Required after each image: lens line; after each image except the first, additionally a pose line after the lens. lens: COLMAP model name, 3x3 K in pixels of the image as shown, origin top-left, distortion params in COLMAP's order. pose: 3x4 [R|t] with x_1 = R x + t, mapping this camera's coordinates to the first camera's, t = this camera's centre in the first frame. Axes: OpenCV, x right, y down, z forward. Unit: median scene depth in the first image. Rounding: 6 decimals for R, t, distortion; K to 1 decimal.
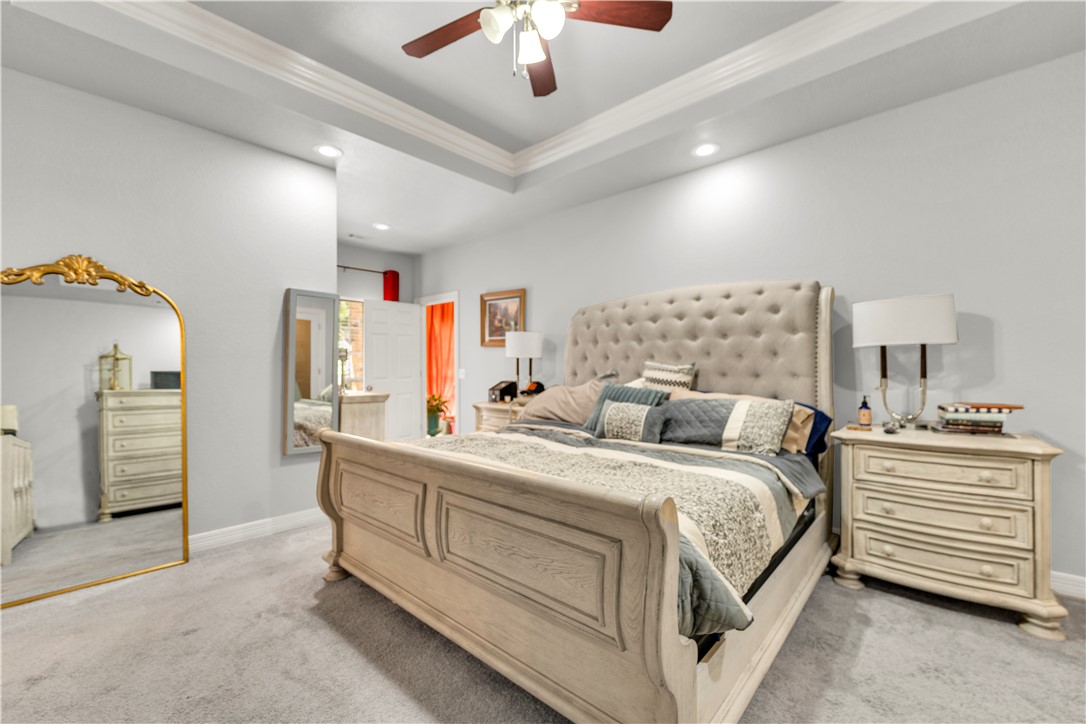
lens RADIAL K [[451.8, 0, 539.5], [0, 451.8, 367.5], [0, 0, 1]] dist [-0.001366, -0.000393]
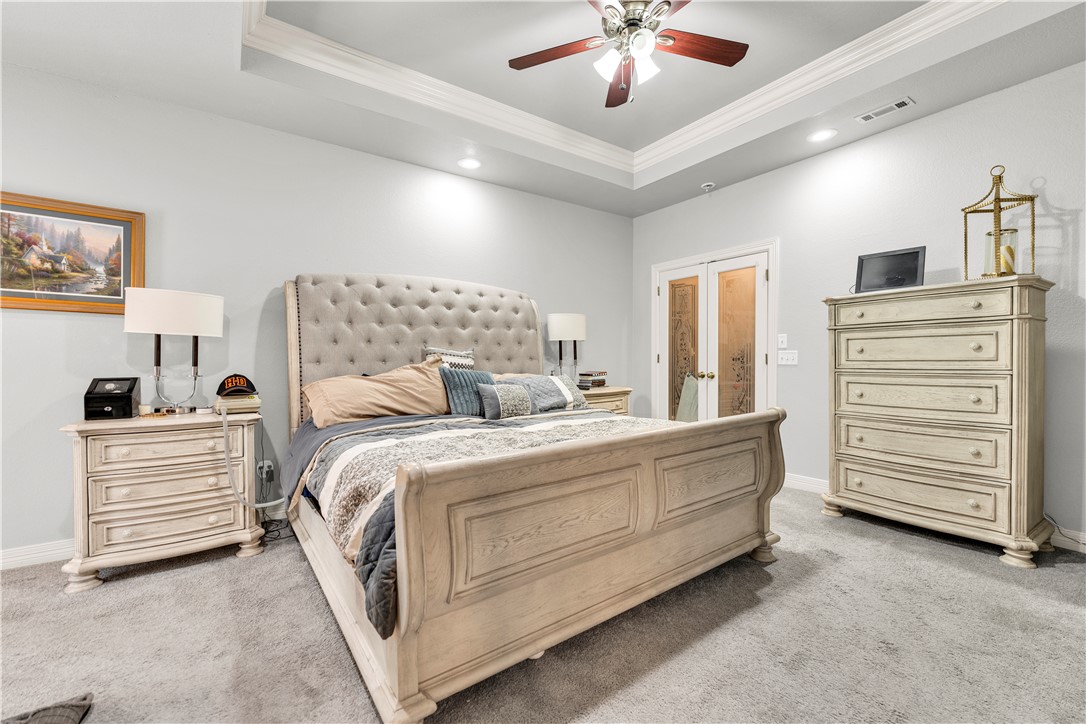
lens RADIAL K [[451.8, 0, 539.5], [0, 451.8, 367.5], [0, 0, 1]] dist [-0.001366, -0.000393]
pose [[0.202960, -0.022328, 0.978932, -0.744483], [0.003402, 0.999750, 0.022097, 0.012379], [-0.979181, -0.001154, 0.202985, 0.595539]]
